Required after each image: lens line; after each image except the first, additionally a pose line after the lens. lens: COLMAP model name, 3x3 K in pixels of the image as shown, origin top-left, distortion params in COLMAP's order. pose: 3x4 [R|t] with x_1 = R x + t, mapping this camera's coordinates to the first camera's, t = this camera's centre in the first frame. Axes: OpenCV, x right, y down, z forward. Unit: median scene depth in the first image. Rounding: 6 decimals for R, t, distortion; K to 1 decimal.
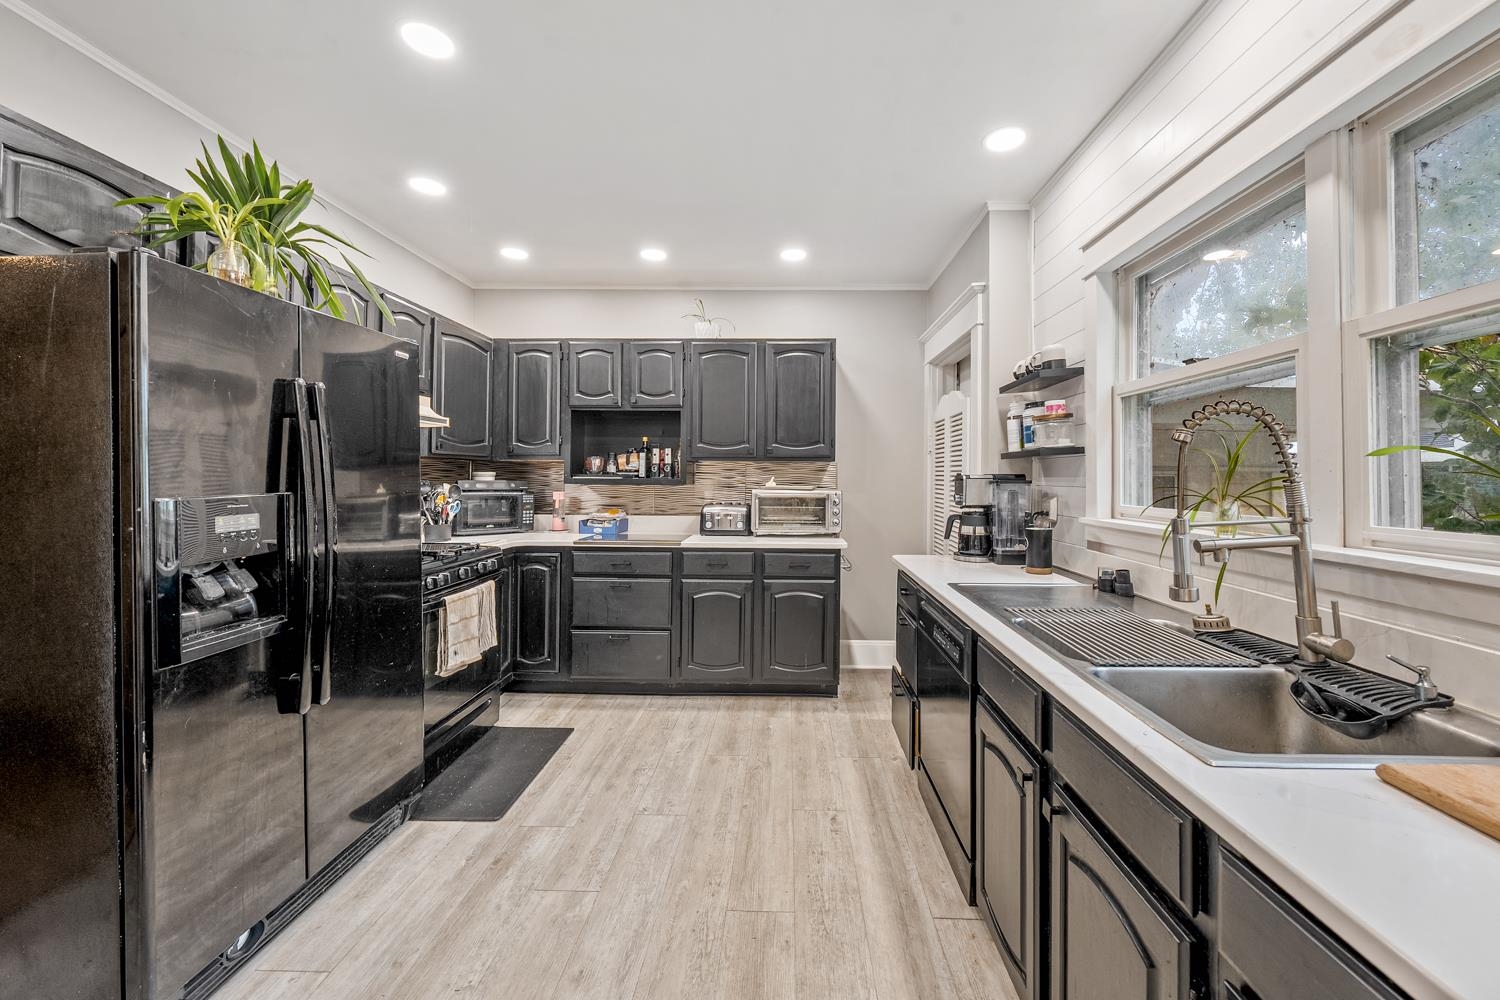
lens RADIAL K [[566.3, 0, 769.0], [0, 566.3, 476.2], [0, 0, 1]] dist [-0.001323, -0.000061]
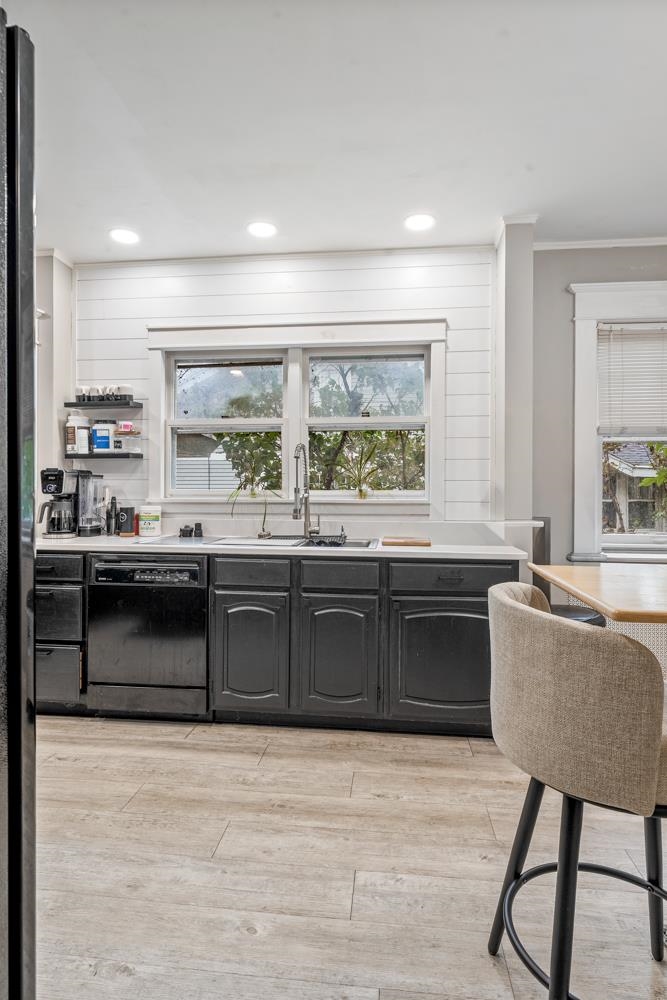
lens RADIAL K [[578.2, 0, 333.6], [0, 578.2, 497.8], [0, 0, 1]] dist [0.002170, 0.000660]
pose [[0.093925, -0.040441, 0.994758, -1.071356], [-0.013662, 0.999028, 0.041904, -0.004562], [-0.995486, -0.017527, 0.093281, 0.334516]]
